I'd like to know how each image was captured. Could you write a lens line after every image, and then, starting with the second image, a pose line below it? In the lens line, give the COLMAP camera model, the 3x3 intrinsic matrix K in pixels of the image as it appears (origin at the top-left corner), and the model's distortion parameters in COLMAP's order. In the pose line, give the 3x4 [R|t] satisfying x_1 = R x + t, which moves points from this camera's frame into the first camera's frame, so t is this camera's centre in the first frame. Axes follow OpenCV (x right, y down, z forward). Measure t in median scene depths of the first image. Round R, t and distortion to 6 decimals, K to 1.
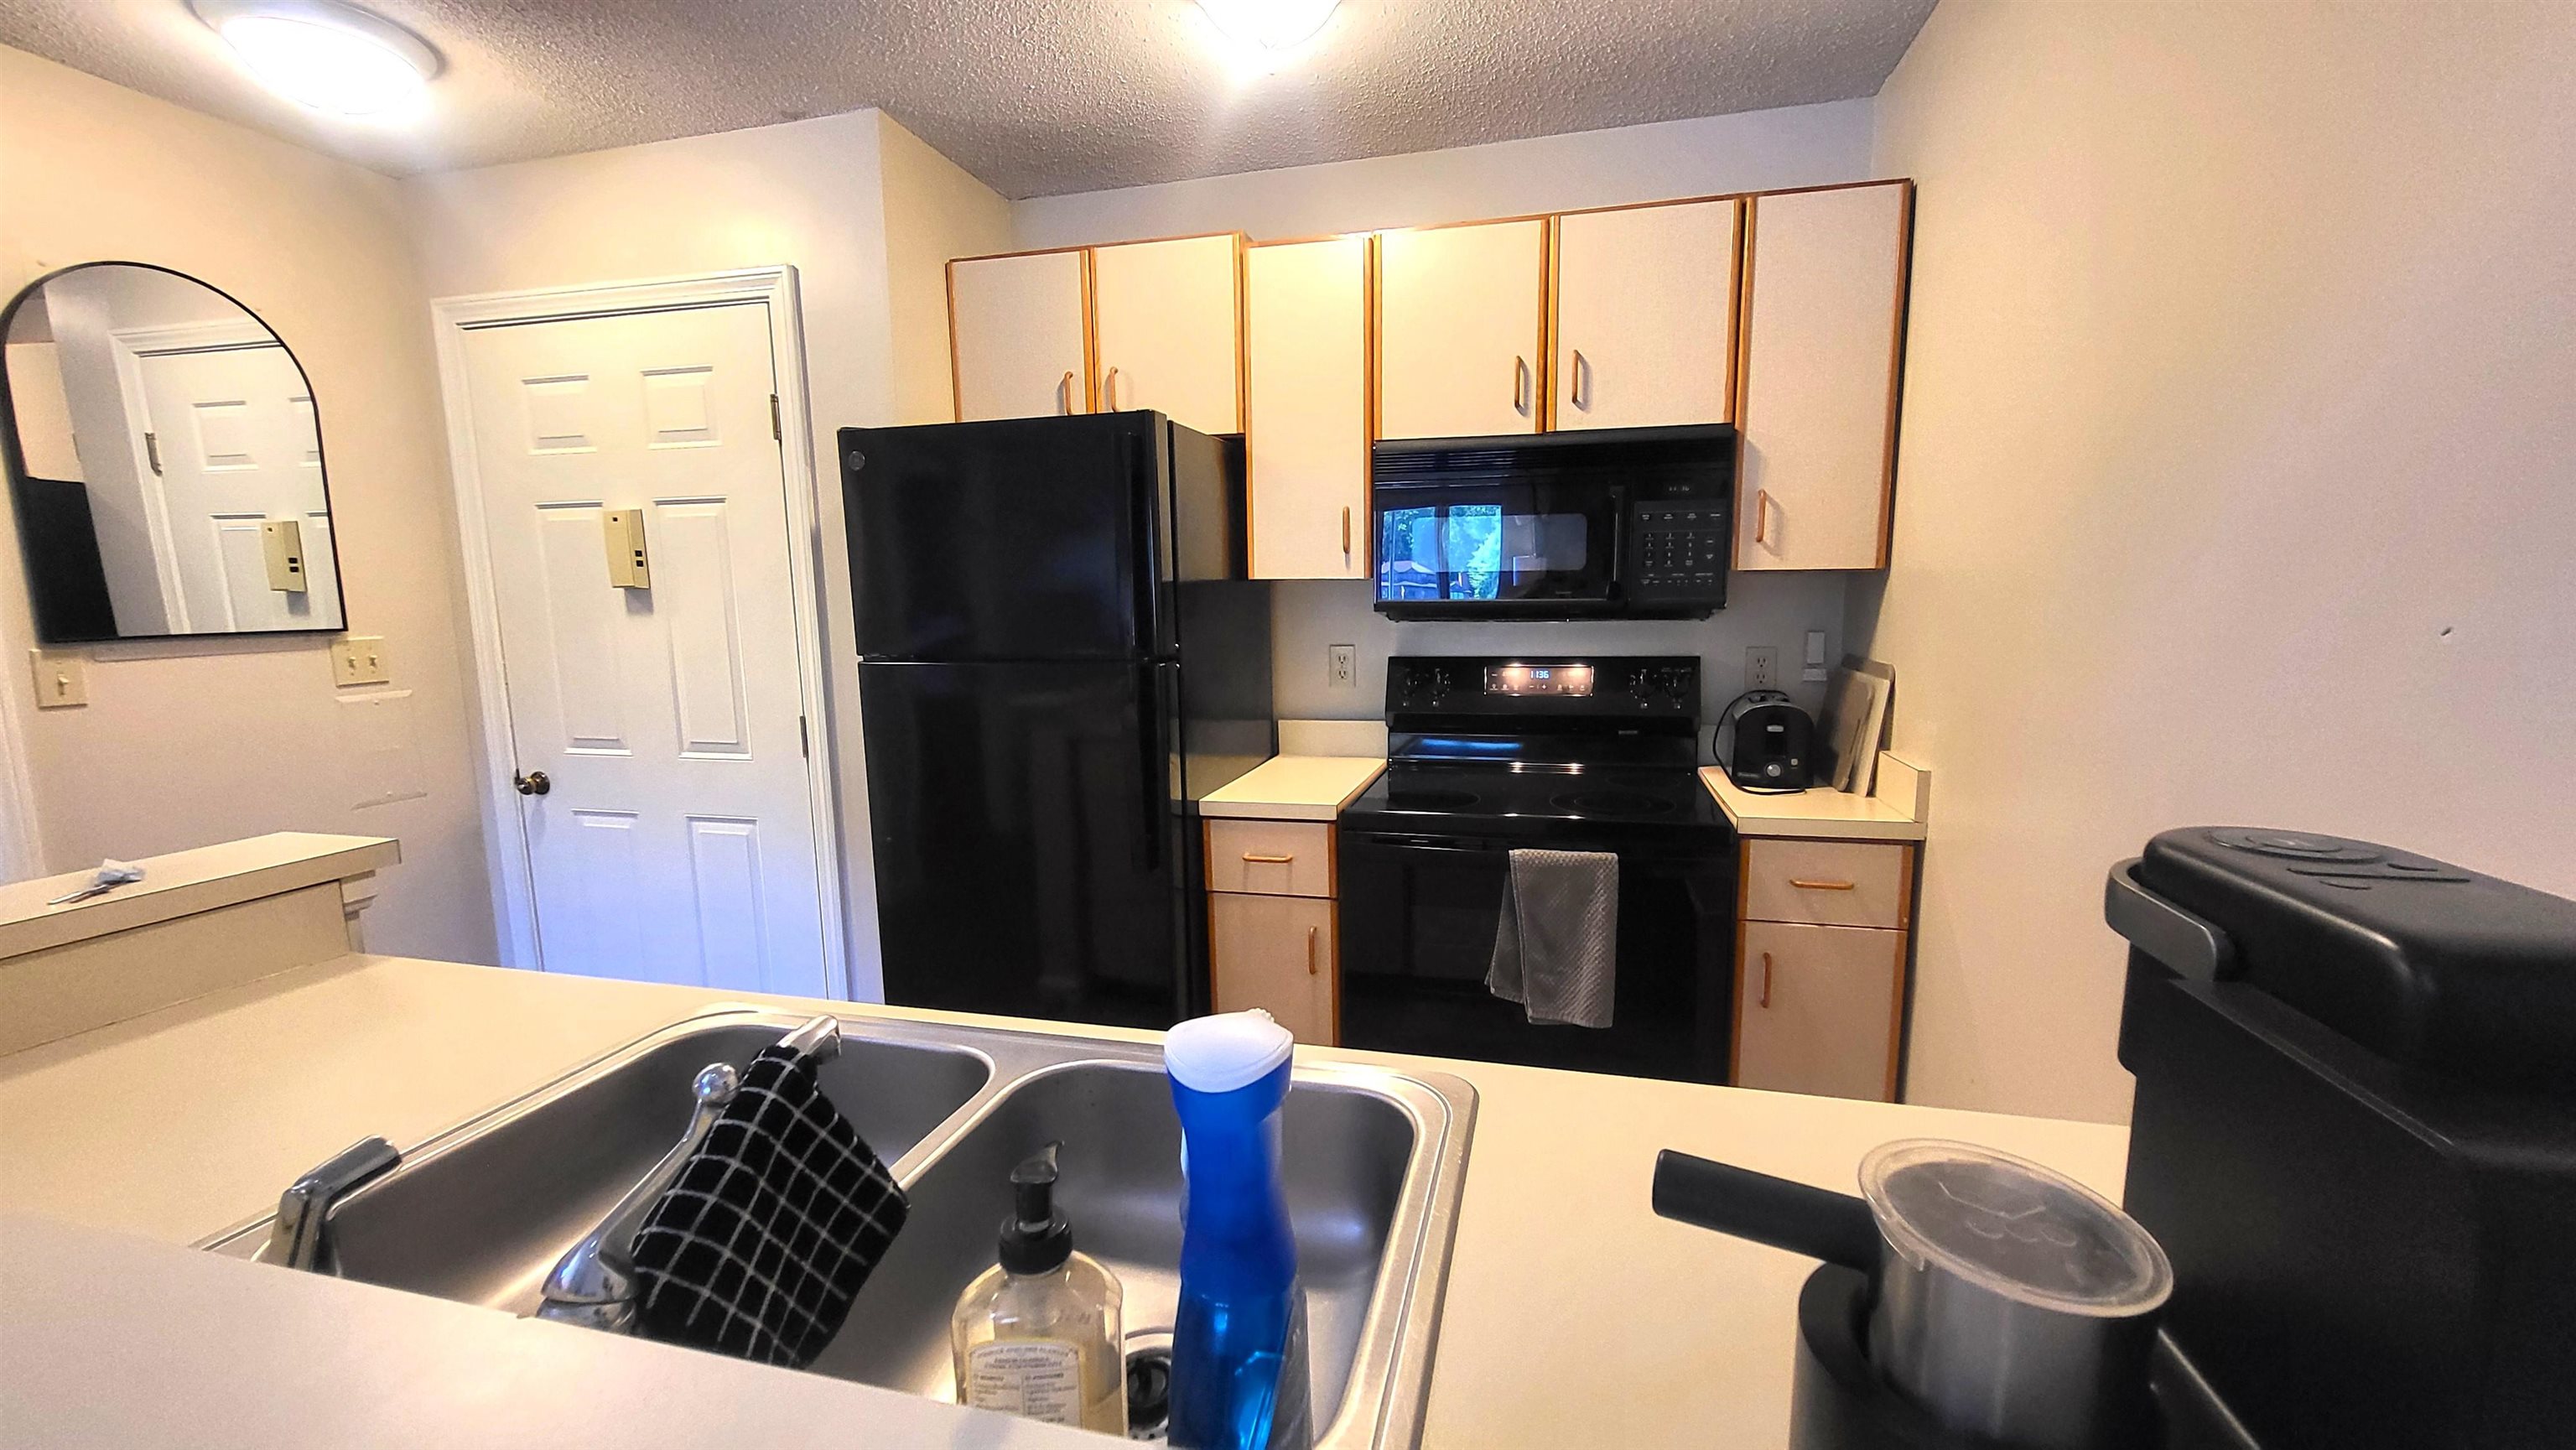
lens RADIAL K [[1021.0, 0, 1302.7], [0, 1021.0, 735.6], [0, 0, 1]] dist [0.001240, 0.000176]
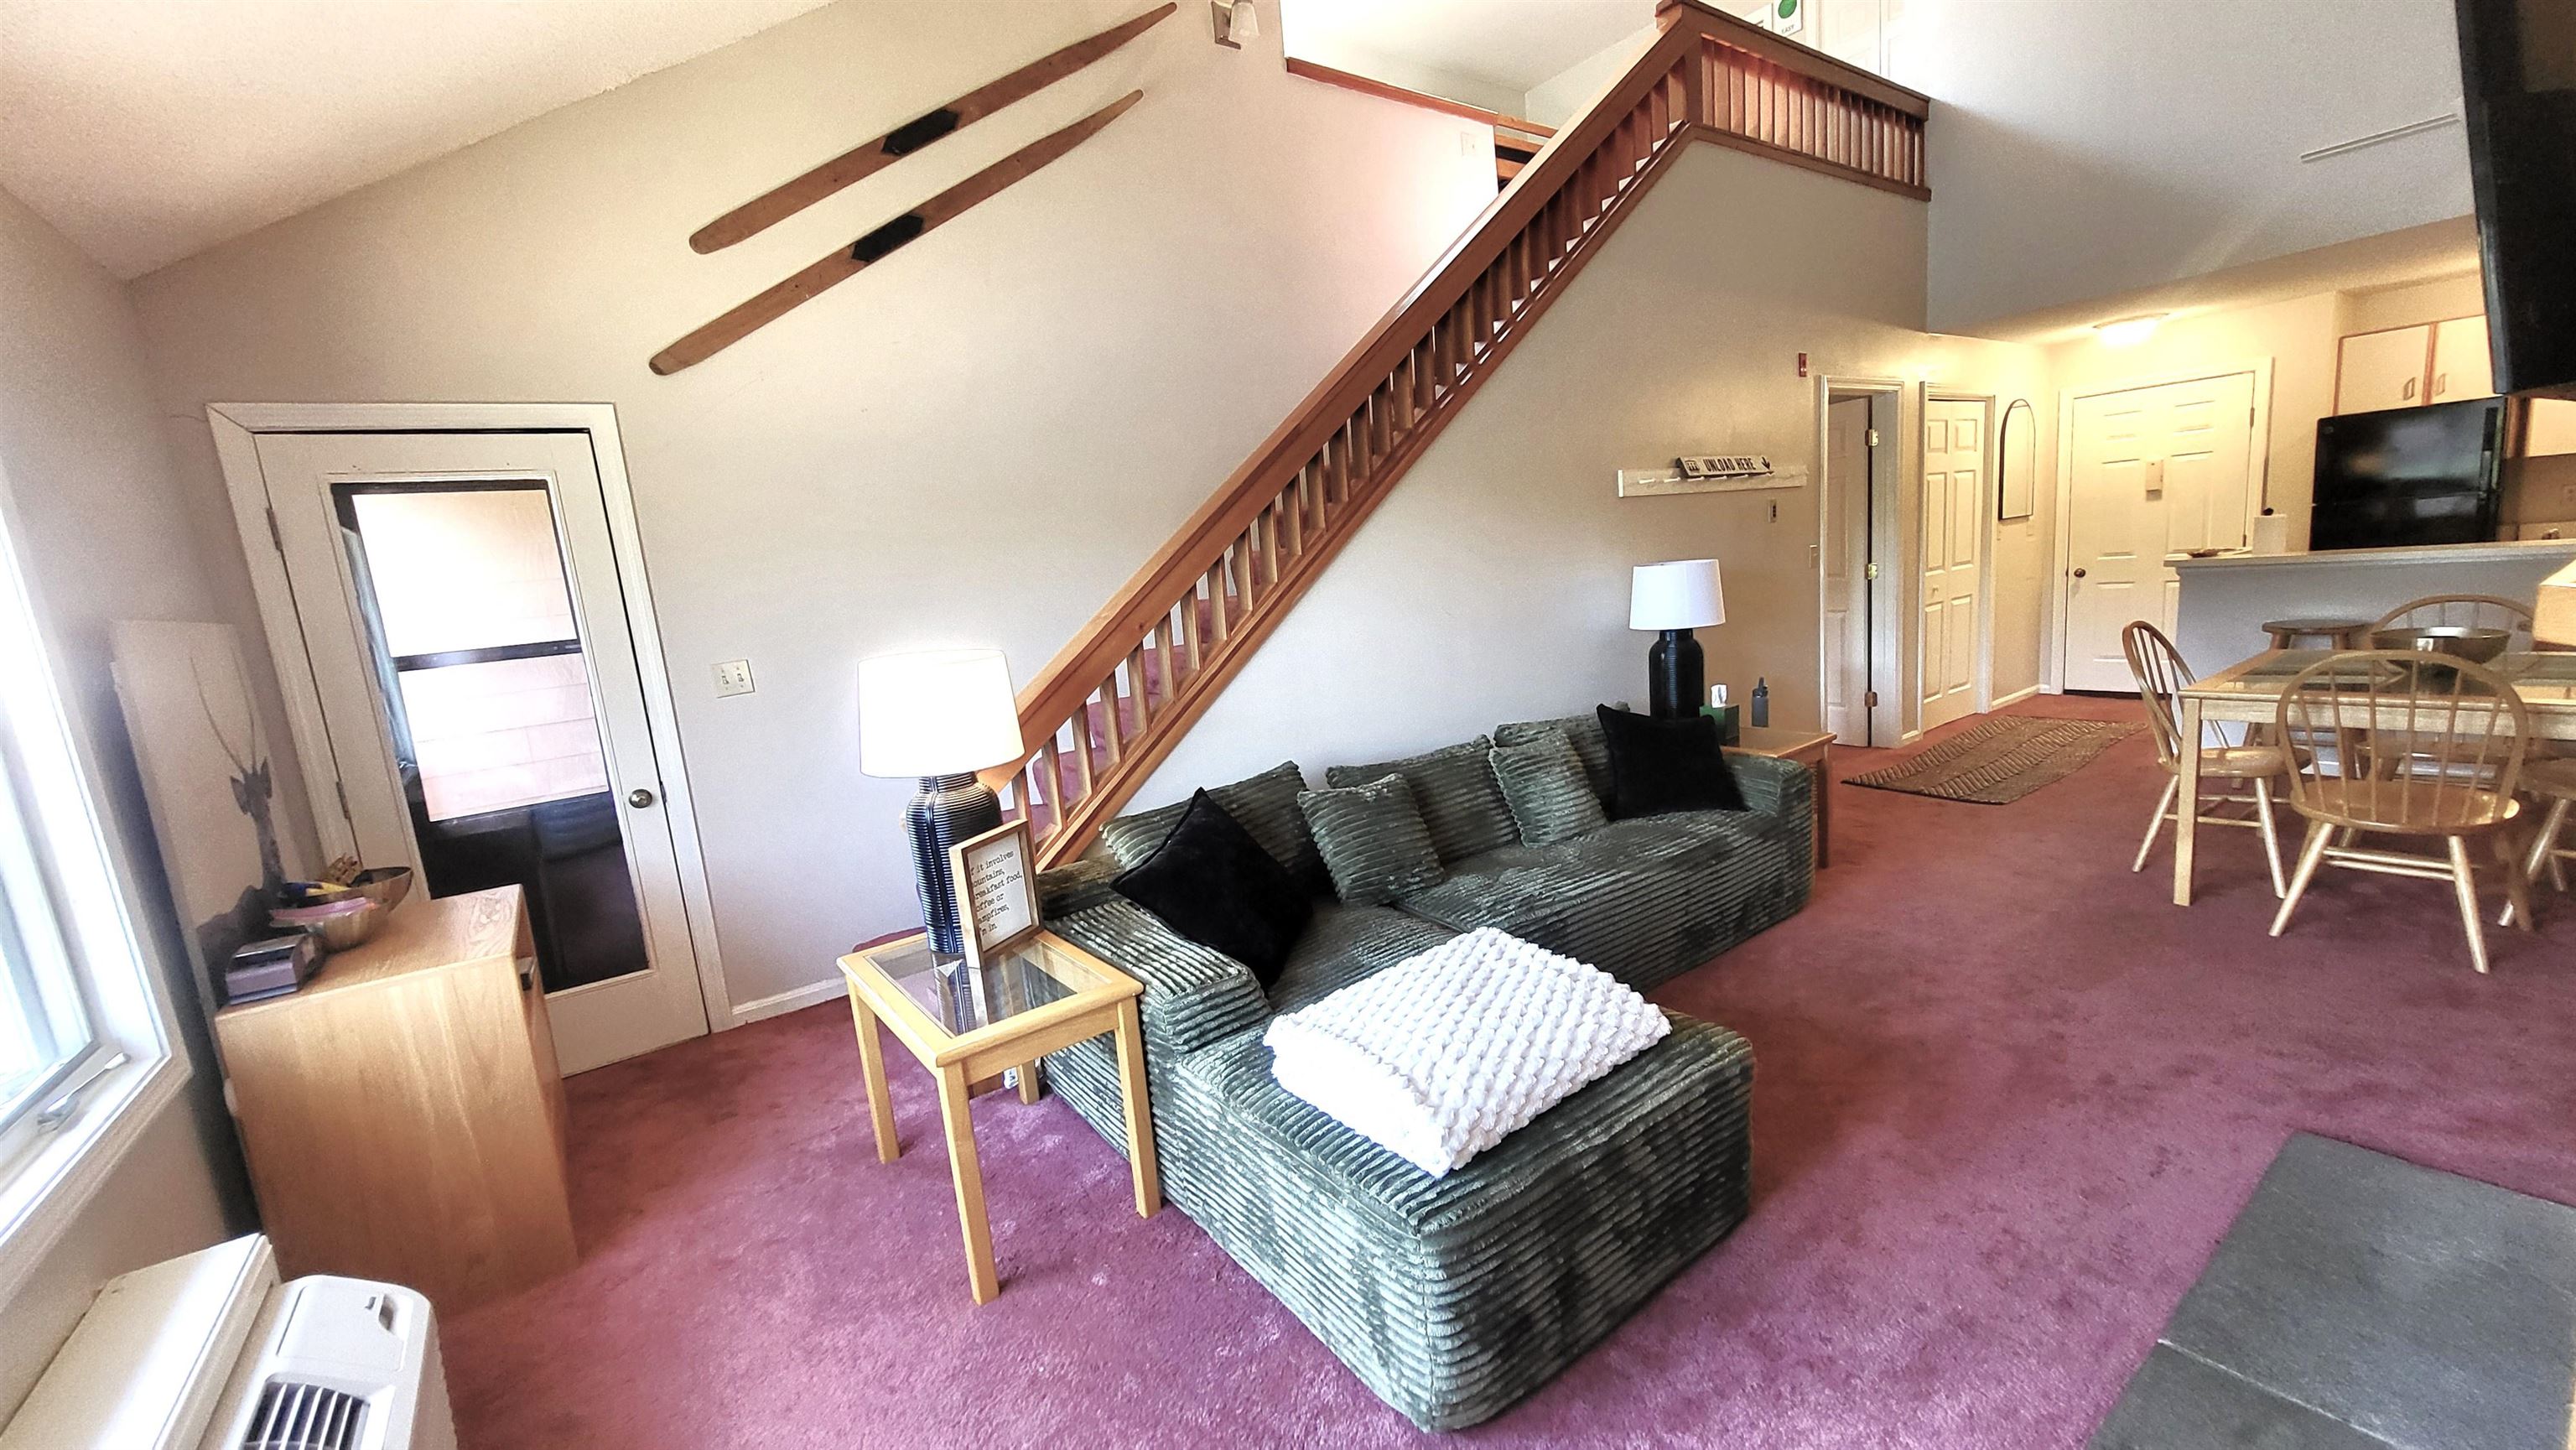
lens RADIAL K [[1021.0, 0, 1302.7], [0, 1021.0, 735.6], [0, 0, 1]] dist [0.001240, 0.000176]
pose [[0.770337, 0.050435, -0.635640, -0.732460], [-0.006267, 0.997418, 0.071545, 0.351697], [0.637606, -0.051130, 0.768664, -2.769210]]
